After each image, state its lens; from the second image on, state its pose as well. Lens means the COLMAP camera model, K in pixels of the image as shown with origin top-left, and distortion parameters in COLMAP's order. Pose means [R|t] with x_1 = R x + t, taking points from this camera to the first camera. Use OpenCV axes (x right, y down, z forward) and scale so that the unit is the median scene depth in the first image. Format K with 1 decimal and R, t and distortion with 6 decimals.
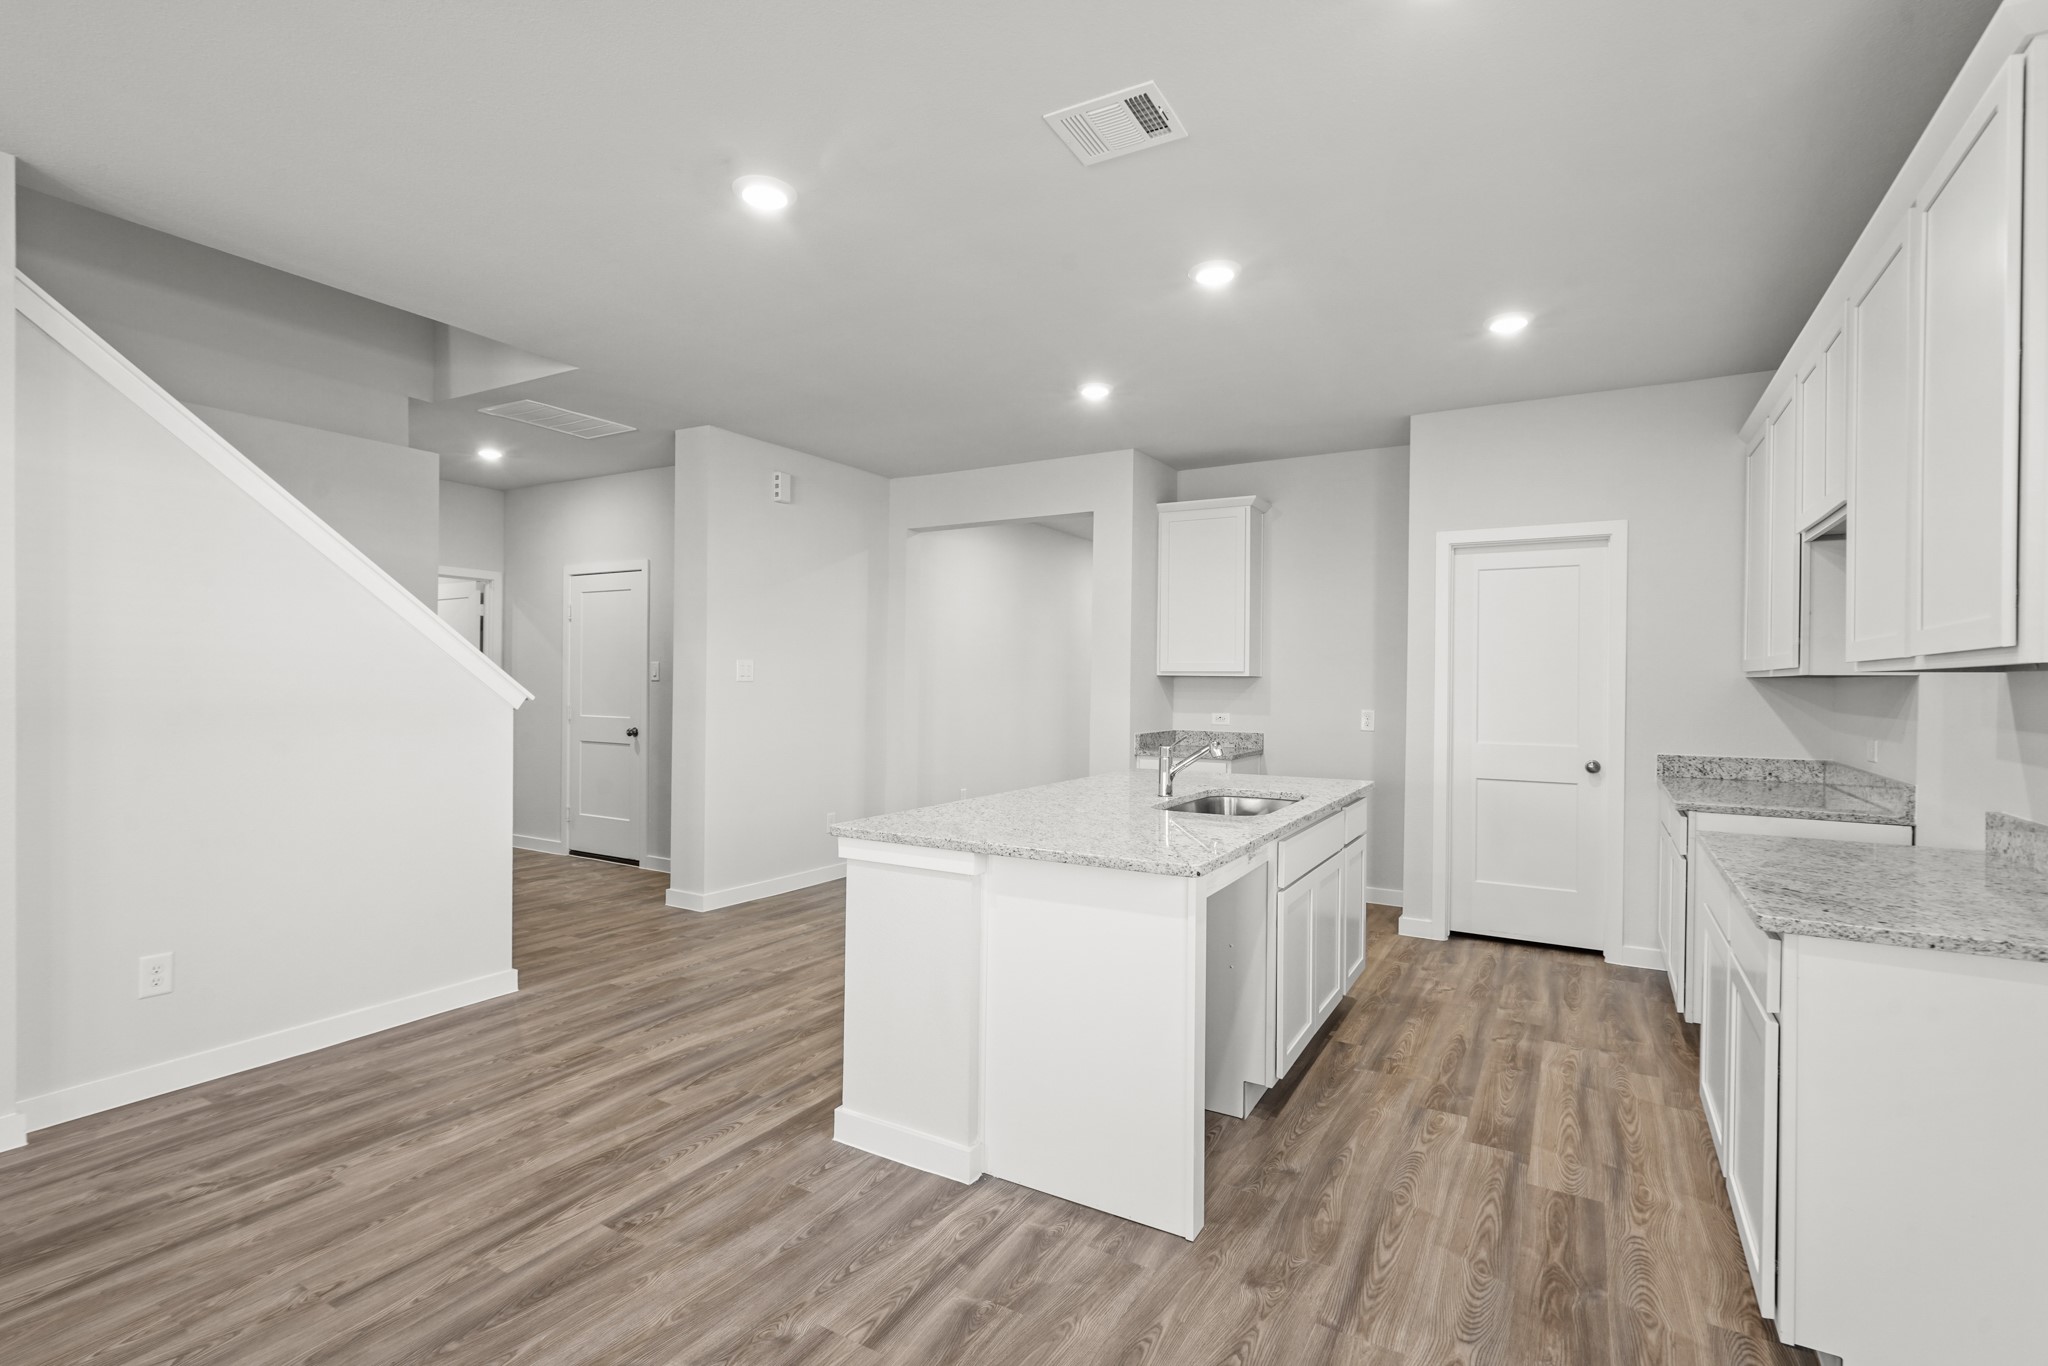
lens RADIAL K [[981.4, 0, 1024.0], [0, 981.4, 683.0], [0, 0, 1]] dist [-0.001776, -0.000266]
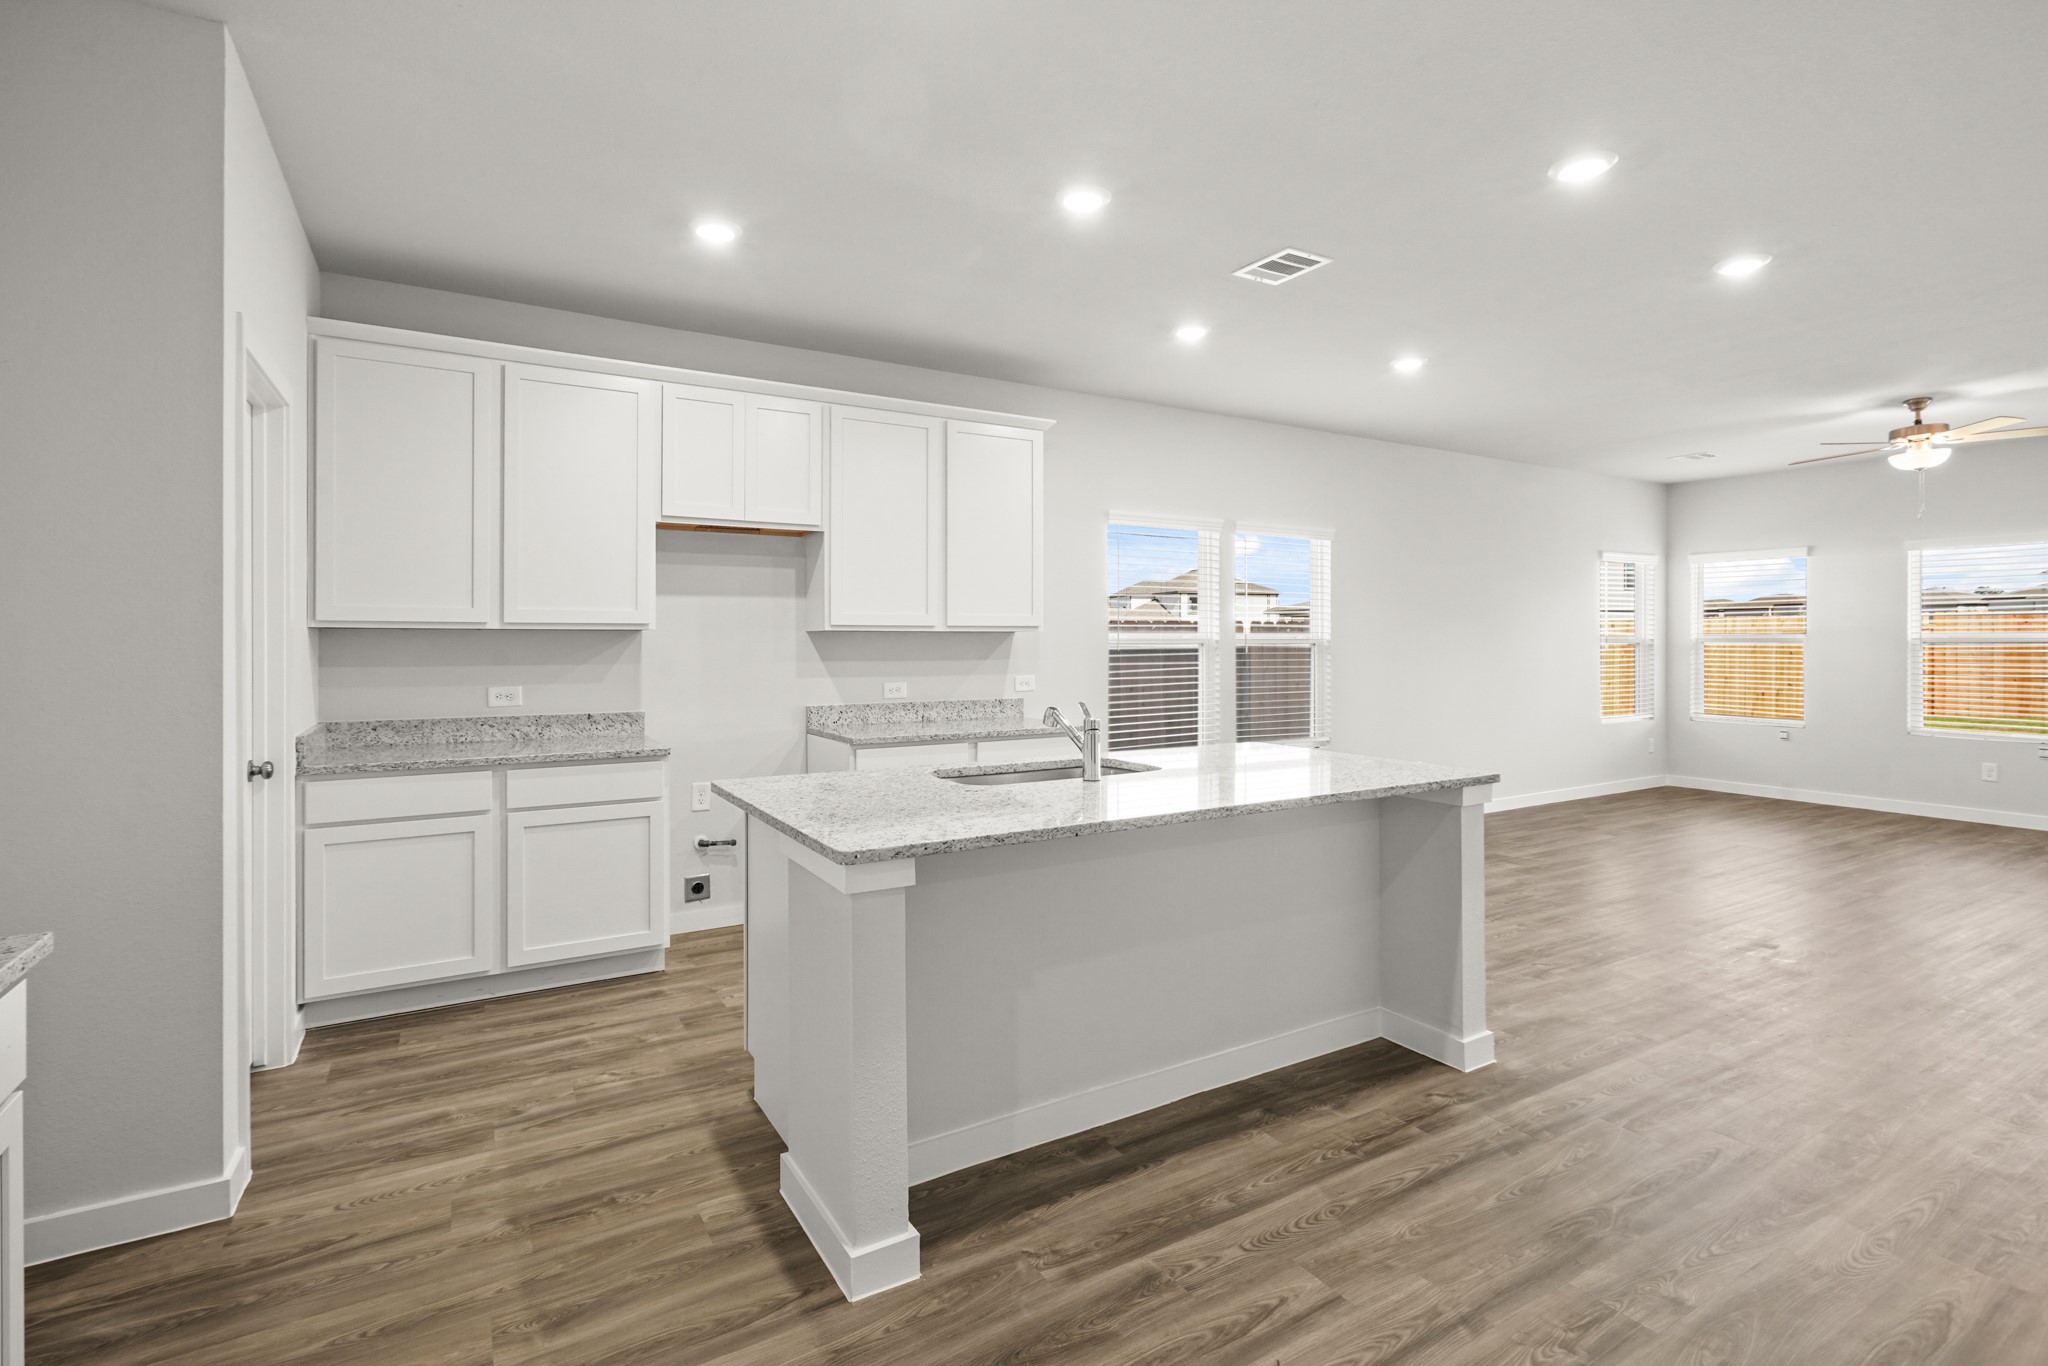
lens RADIAL K [[980.0, 0, 1057.2], [0, 980.0, 645.4], [0, 0, 1]] dist [0.009838, 0.000002]
pose [[-0.891586, -0.009147, 0.452759, -0.183502], [-0.006448, 0.999951, 0.007504, -0.002013], [-0.452806, 0.003771, -0.891601, 1.606783]]
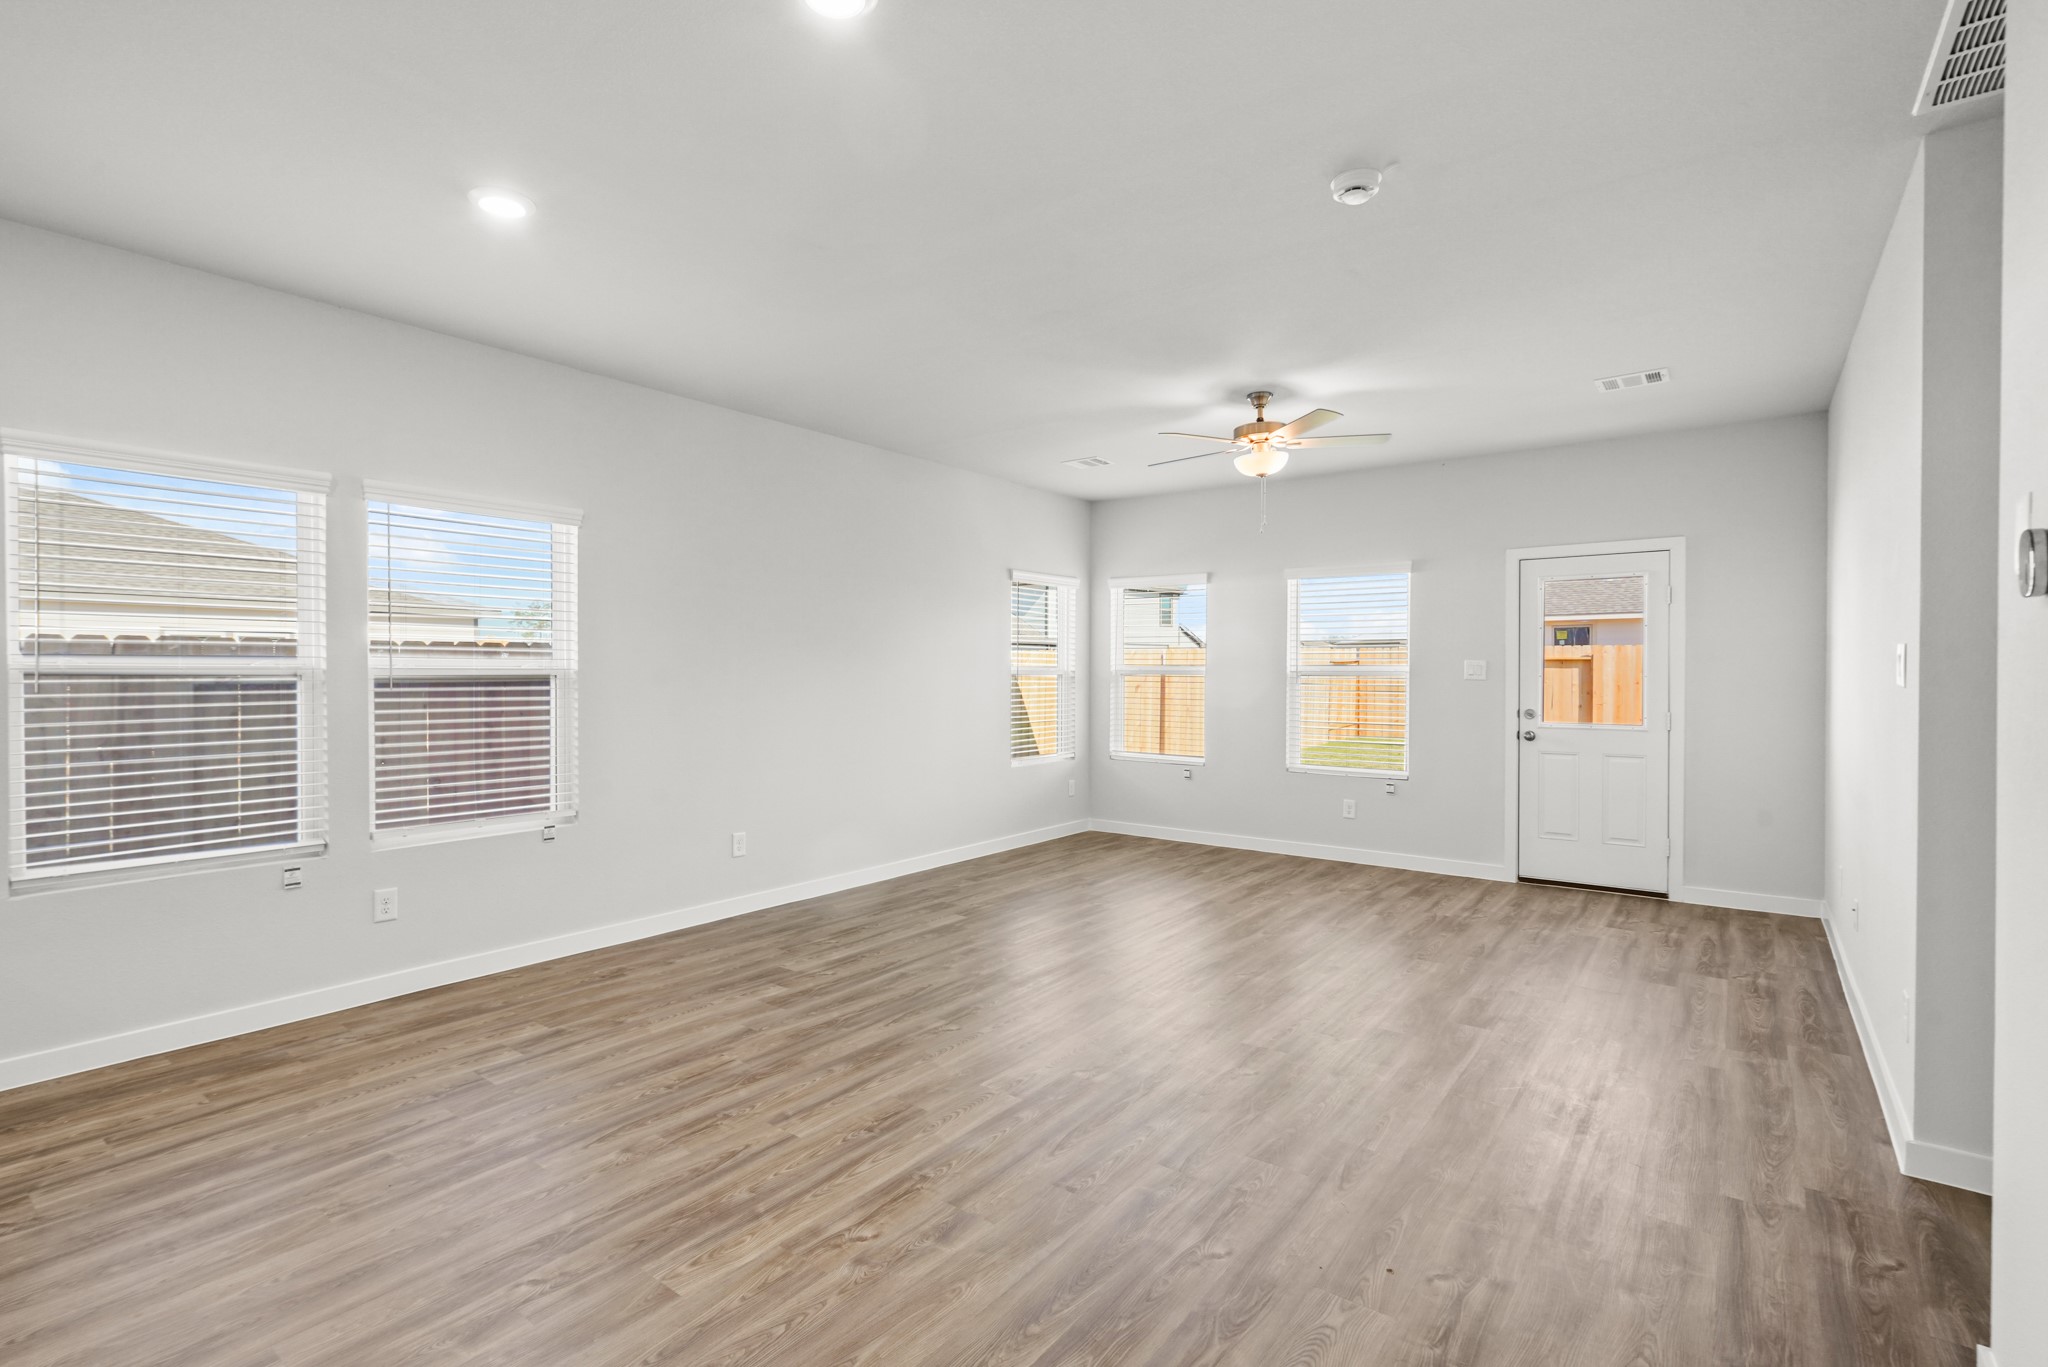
lens RADIAL K [[987.7, 0, 1024.0], [0, 987.7, 683.5], [0, 0, 1]] dist [0.000632, -0.000156]
pose [[-0.995837, -0.011506, 0.090423, -0.488926], [-0.010523, 0.999880, 0.011341, -0.004794], [-0.090542, 0.010342, -0.995839, 0.977933]]
